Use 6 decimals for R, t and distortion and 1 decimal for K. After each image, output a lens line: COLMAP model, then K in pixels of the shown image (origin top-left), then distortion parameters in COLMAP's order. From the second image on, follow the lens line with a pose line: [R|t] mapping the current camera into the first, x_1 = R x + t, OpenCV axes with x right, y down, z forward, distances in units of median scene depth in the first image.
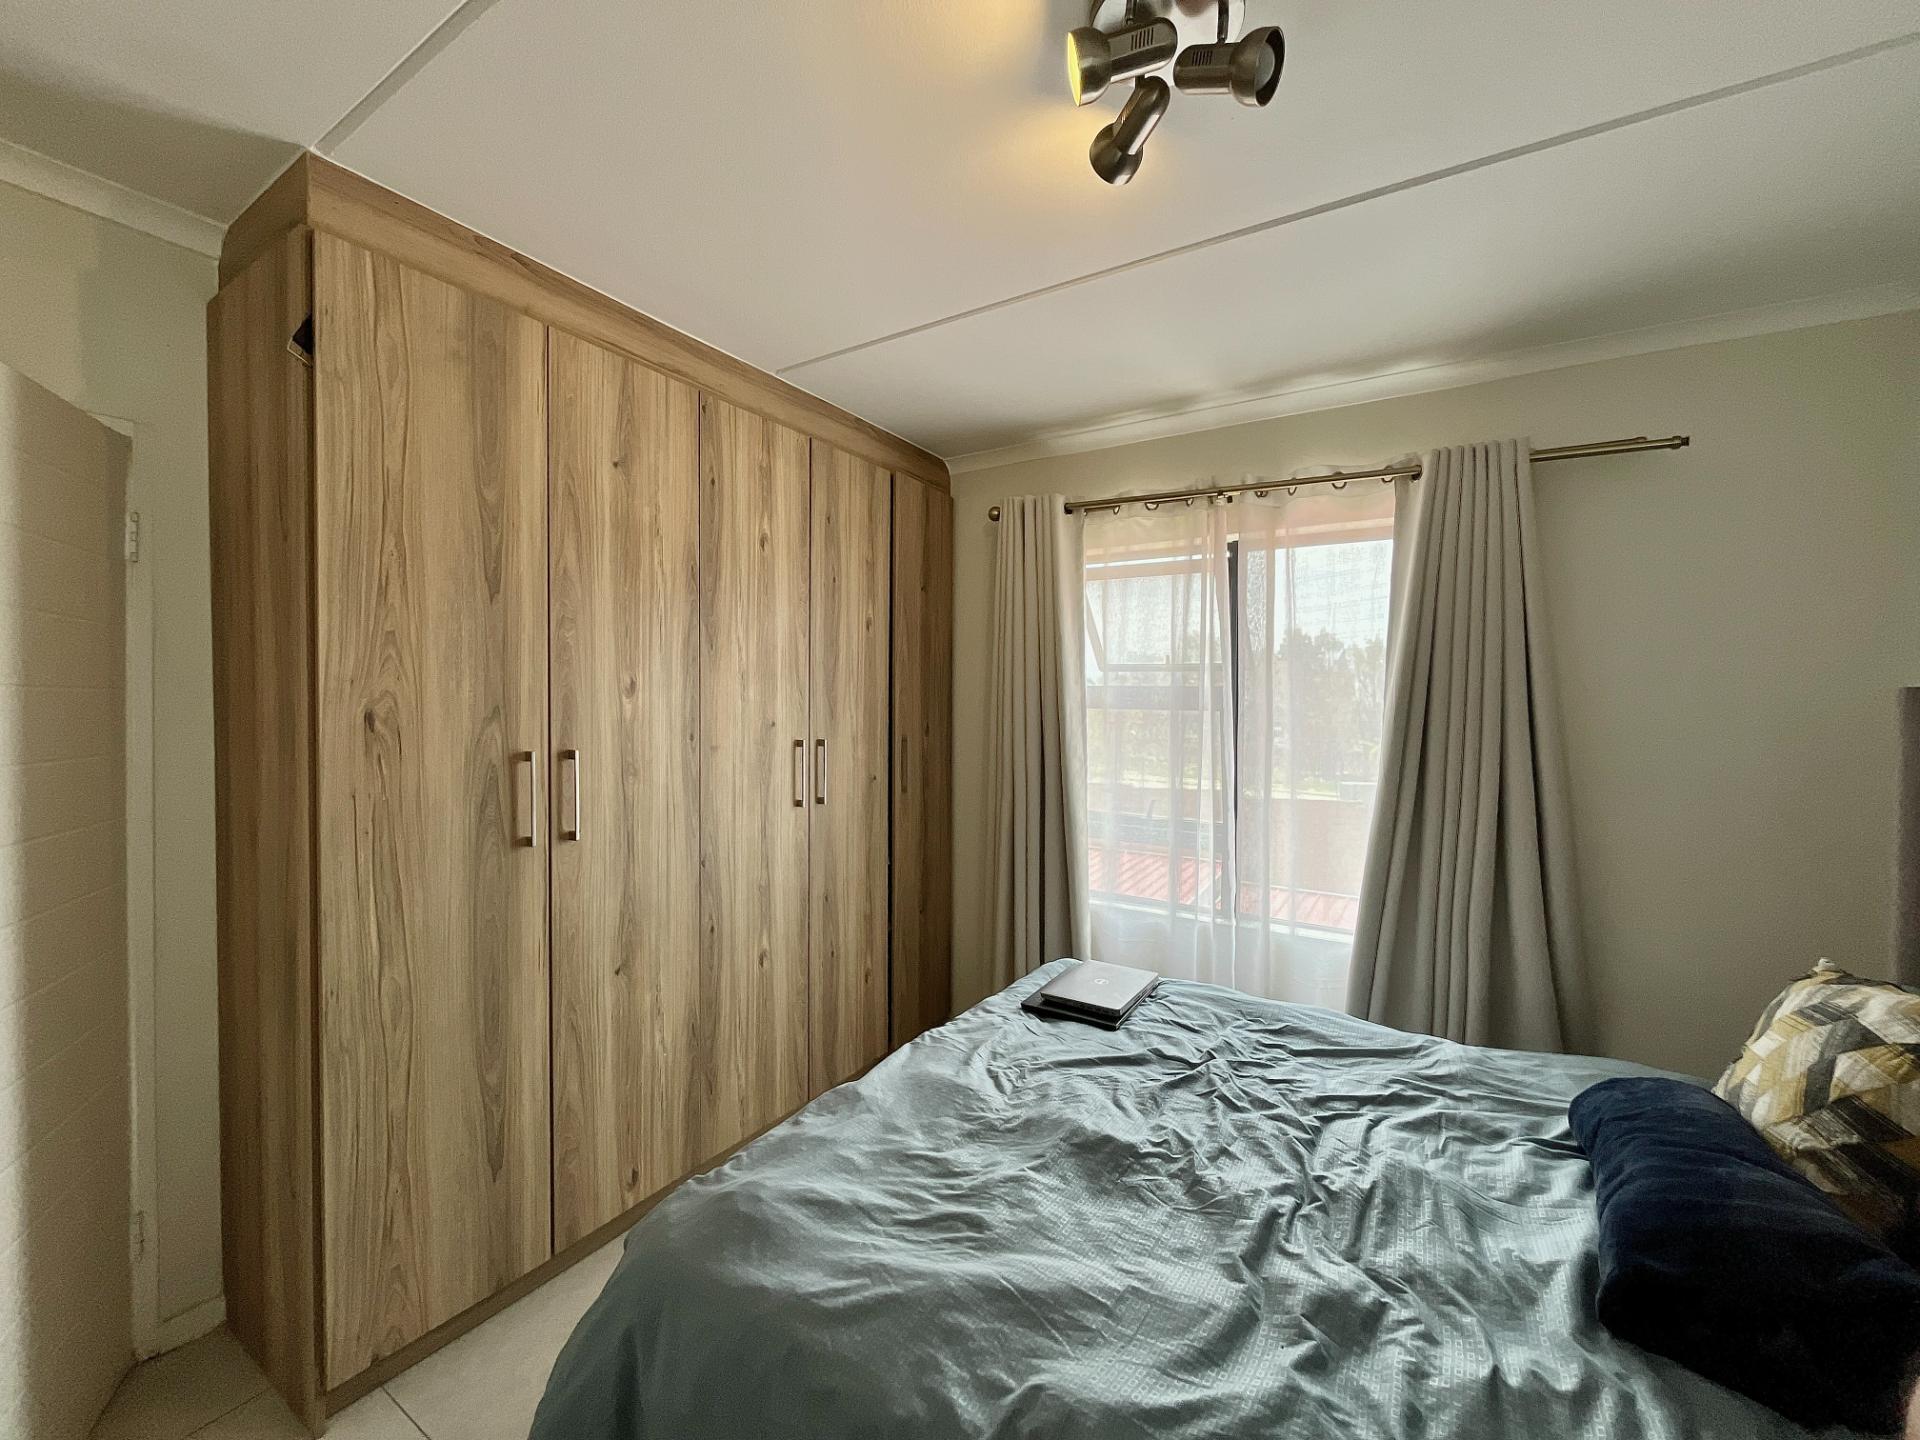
lens RADIAL K [[781.4, 0, 960.0], [0, 781.4, 720.0], [0, 0, 1]] dist [-0.003519, -0.000592]
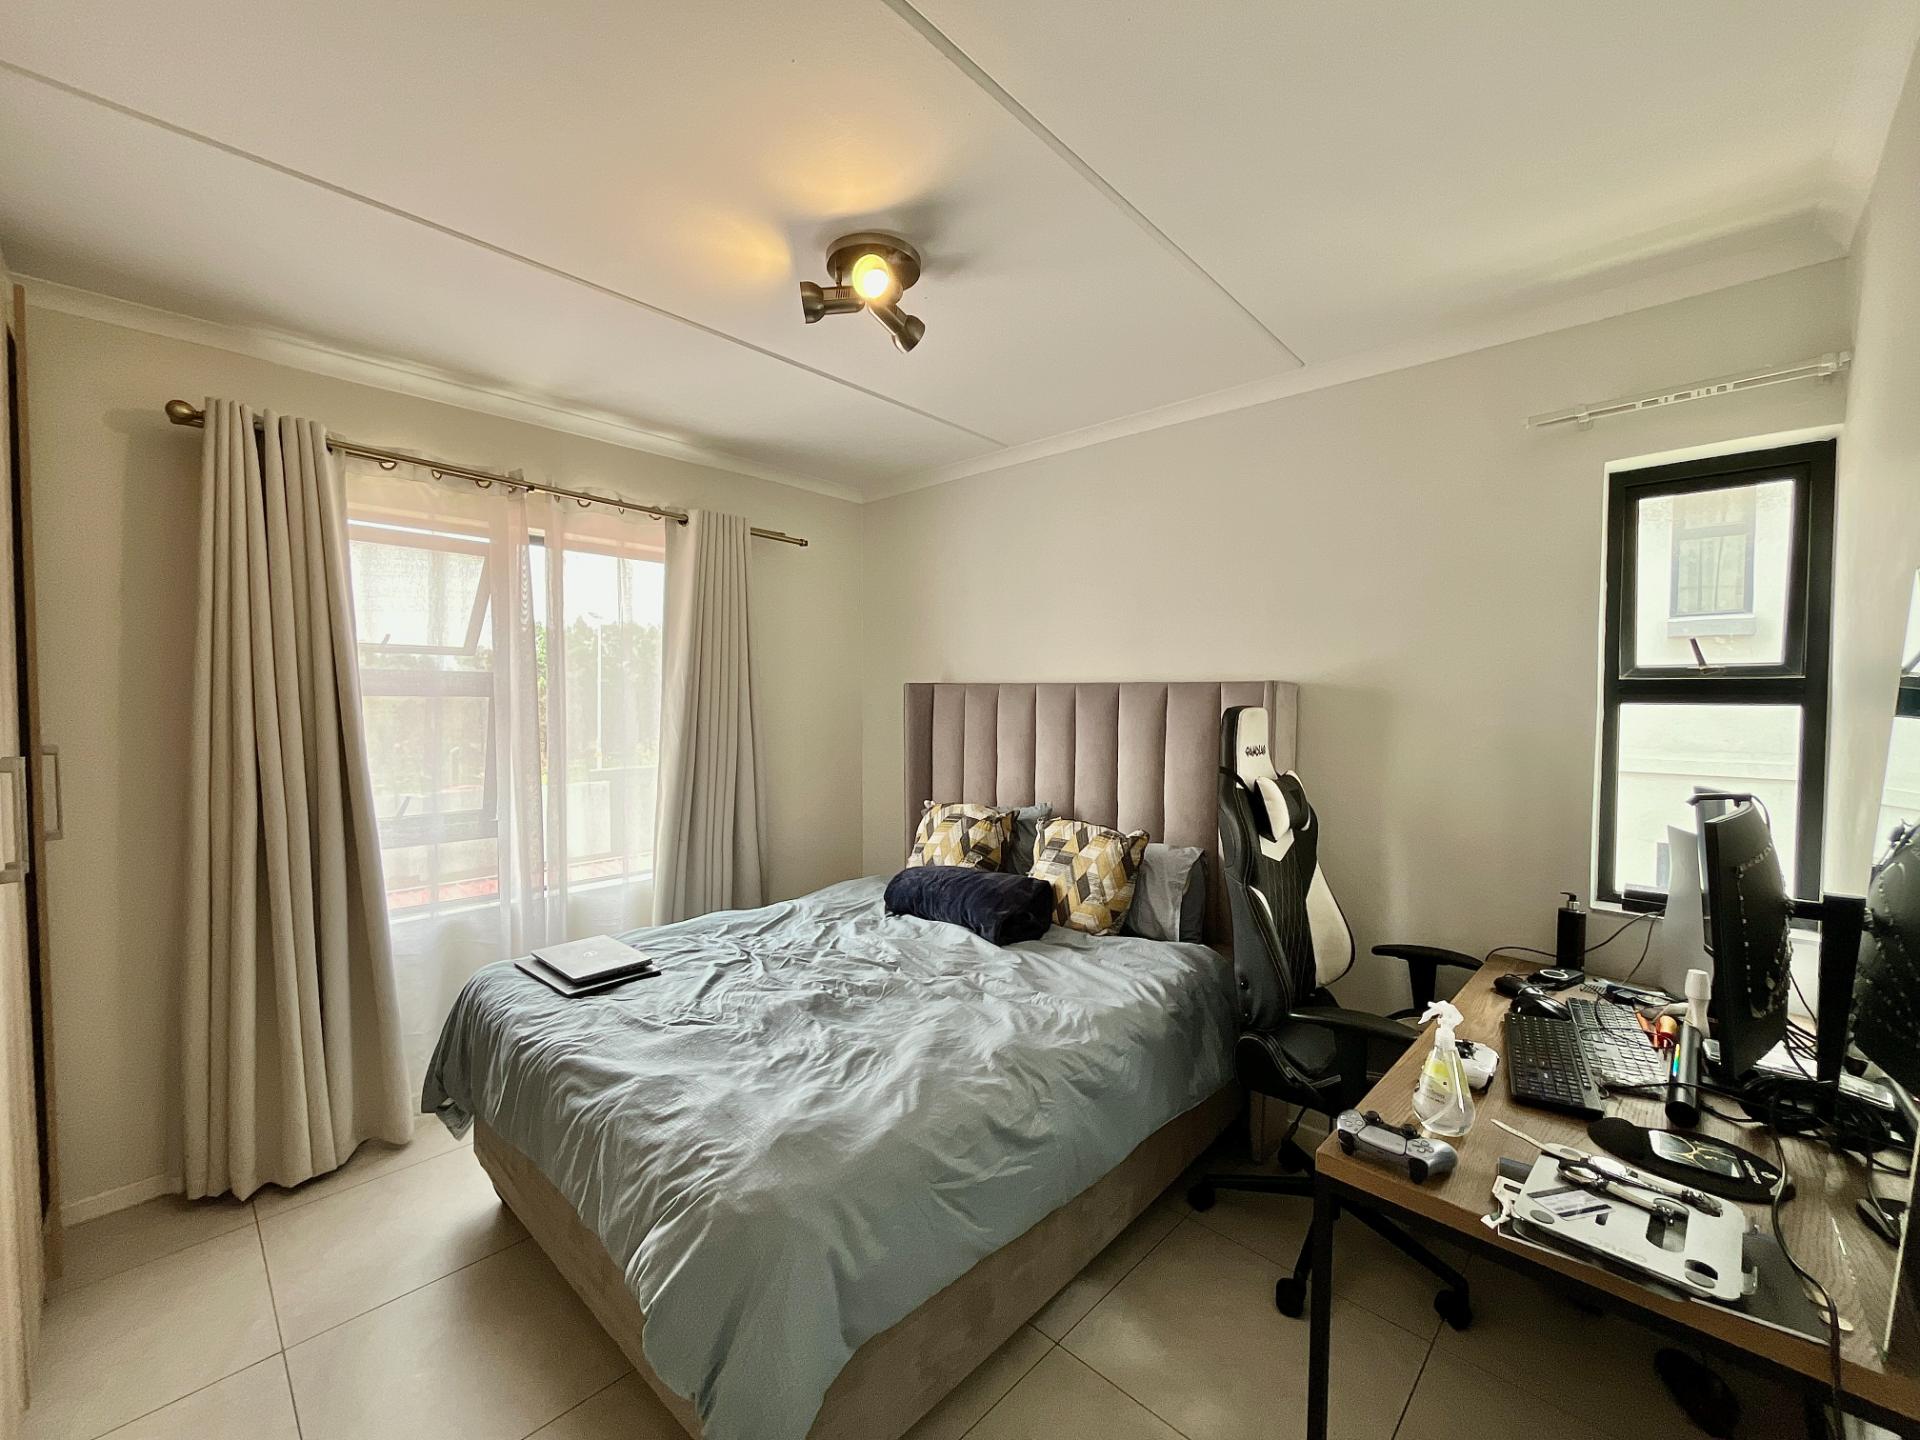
lens RADIAL K [[781.4, 0, 960.0], [0, 781.4, 720.0], [0, 0, 1]] dist [-0.003519, -0.000592]
pose [[0.184186, -0.041610, 0.982010, -0.962300], [0.017441, 0.999085, 0.039062, -0.018186], [-0.982737, 0.009932, 0.184744, 0.394822]]
